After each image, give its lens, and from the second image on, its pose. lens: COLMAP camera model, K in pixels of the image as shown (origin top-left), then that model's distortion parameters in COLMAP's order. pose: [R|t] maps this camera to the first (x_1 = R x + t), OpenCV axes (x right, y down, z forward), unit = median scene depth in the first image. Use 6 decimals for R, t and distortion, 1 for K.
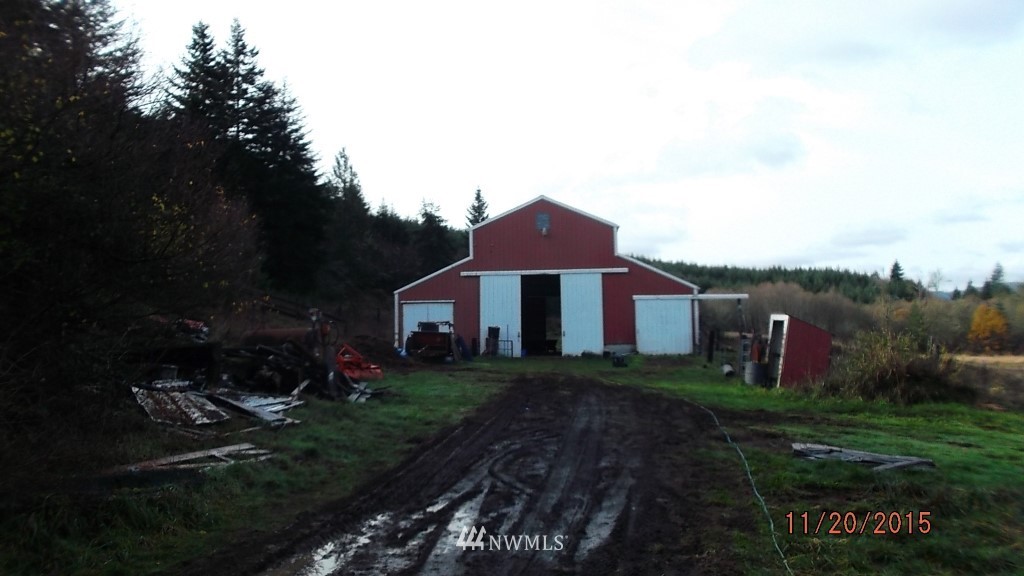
lens RADIAL K [[788.6, 0, 511.6], [0, 788.6, 288.1], [0, 0, 1]] dist [-0.002913, -0.003335]
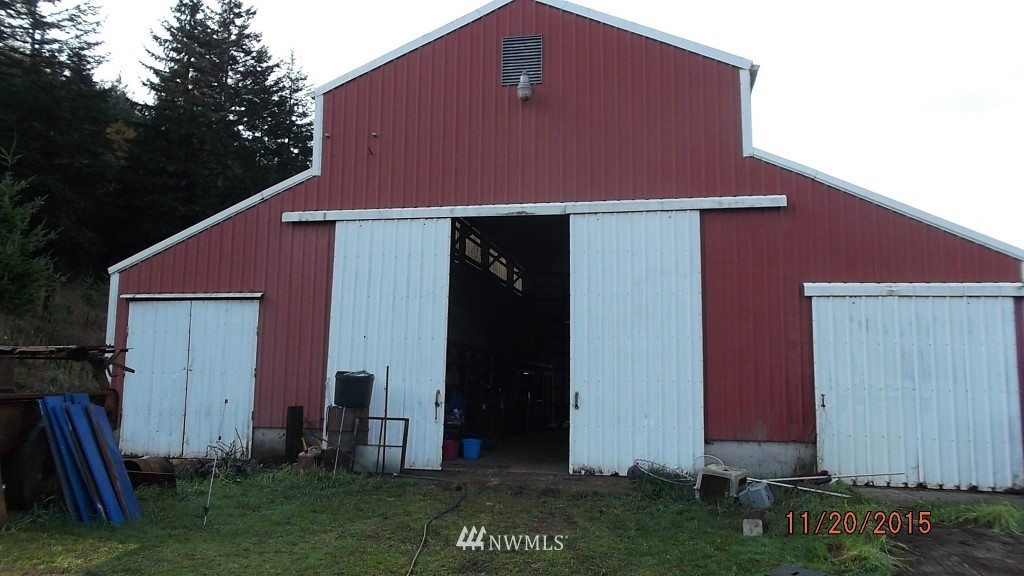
lens RADIAL K [[788.6, 0, 512.8], [0, 788.6, 287.9], [0, 0, 1]] dist [-0.002913, -0.003335]
pose [[0.992449, 0.016605, -0.121532, 0.032125], [-0.023761, 0.998052, -0.057677, 0.012529], [0.120338, 0.060129, 0.990910, 0.278356]]
